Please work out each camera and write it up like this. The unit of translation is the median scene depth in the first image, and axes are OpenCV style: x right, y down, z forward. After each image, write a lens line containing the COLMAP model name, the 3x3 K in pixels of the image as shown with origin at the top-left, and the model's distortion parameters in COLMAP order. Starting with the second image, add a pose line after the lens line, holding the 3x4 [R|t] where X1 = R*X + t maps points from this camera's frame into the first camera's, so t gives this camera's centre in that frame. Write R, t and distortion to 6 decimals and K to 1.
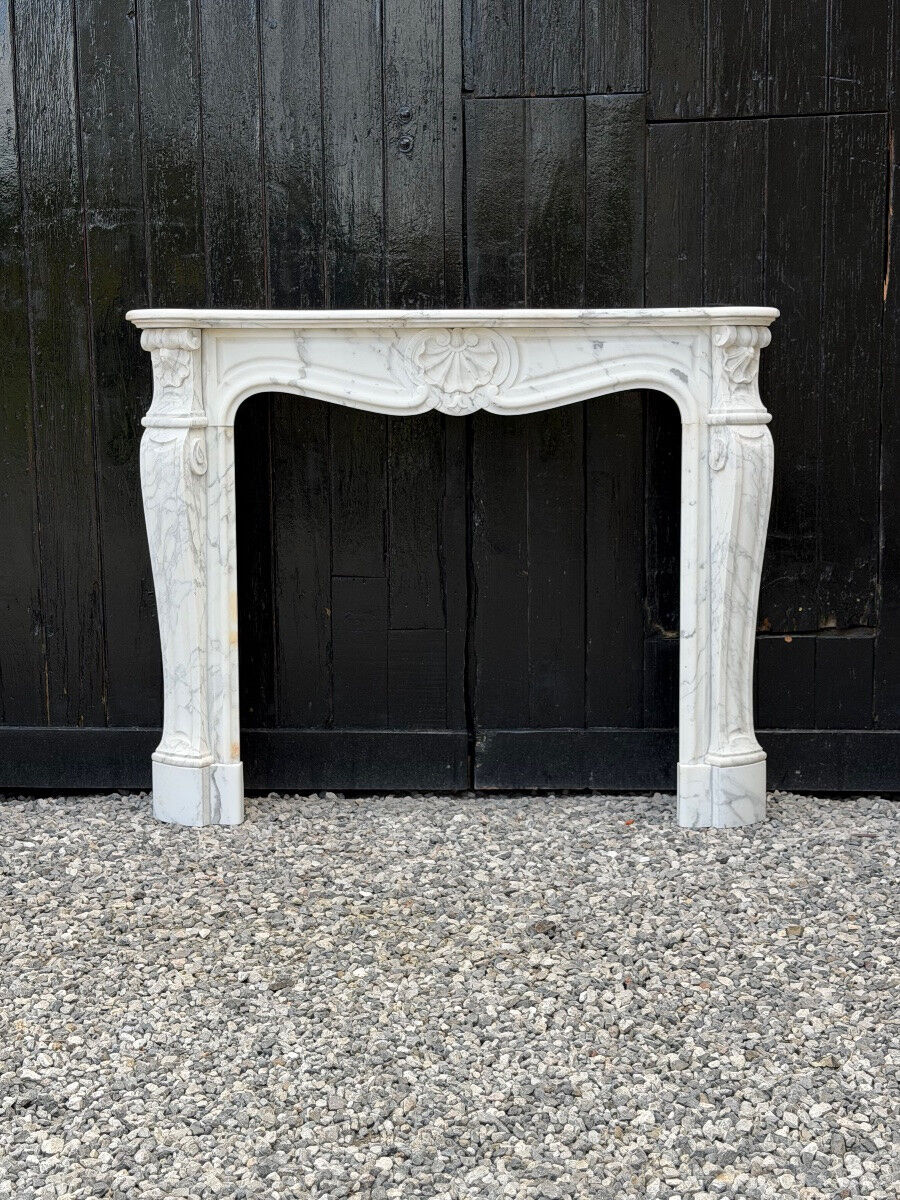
lens RADIAL K [[1683.8, 0, 447.1], [0, 1683.8, 599.2], [0, 0, 1]] dist [0.130538, 0.000000]
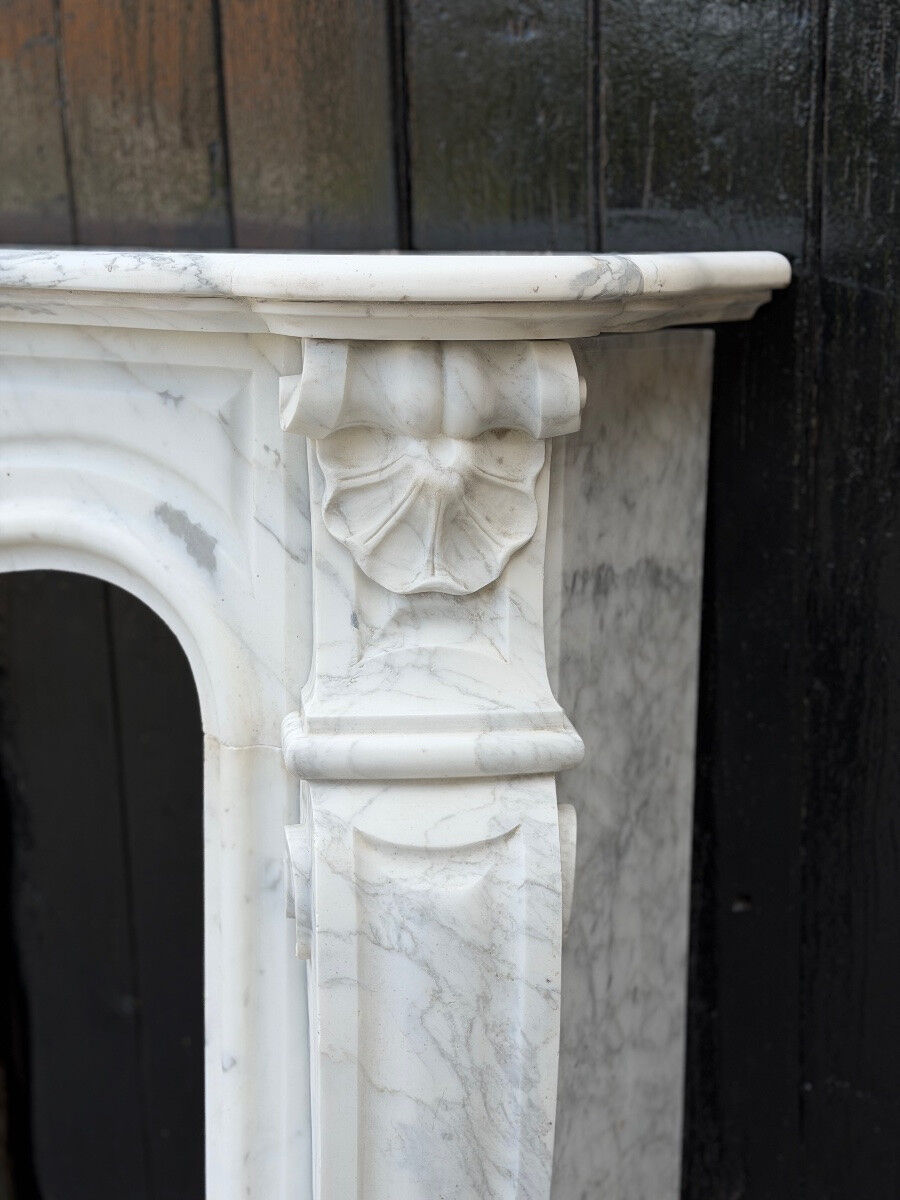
lens RADIAL K [[1683.8, 0, 461.4], [0, 1683.8, 601.8], [0, 0, 1]] dist [0.130538, 0.000000]
pose [[0.873267, 0.112143, -0.474161, 0.283455], [-0.068475, 0.991741, 0.108444, -0.151212], [0.482407, -0.062232, 0.873734, 0.808693]]
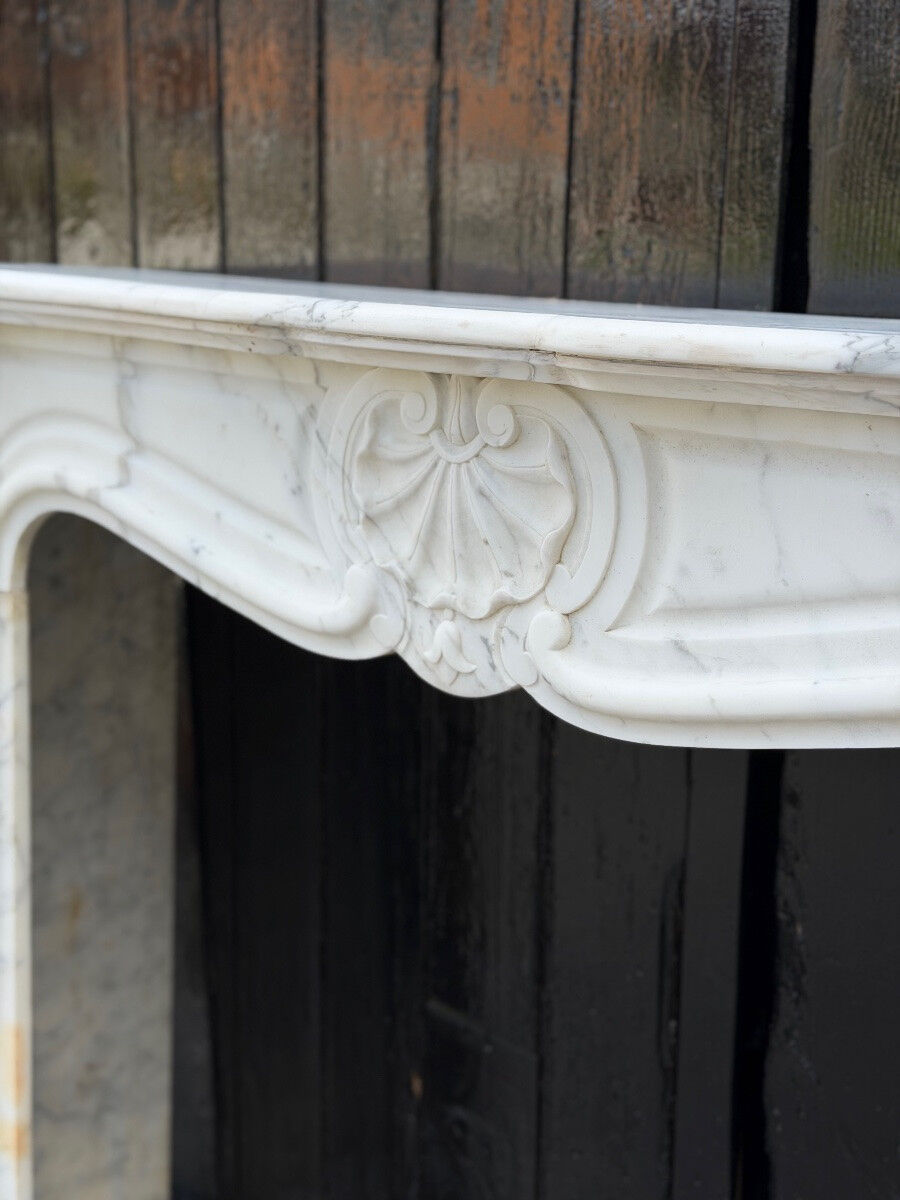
lens RADIAL K [[1683.8, 0, 451.2], [0, 1683.8, 592.1], [0, 0, 1]] dist [0.130538, 0.000000]
pose [[0.718479, 0.167780, -0.675009, 0.185416], [-0.131681, 0.985731, 0.104852, -0.153034], [0.682970, 0.013552, 0.730321, 0.802854]]
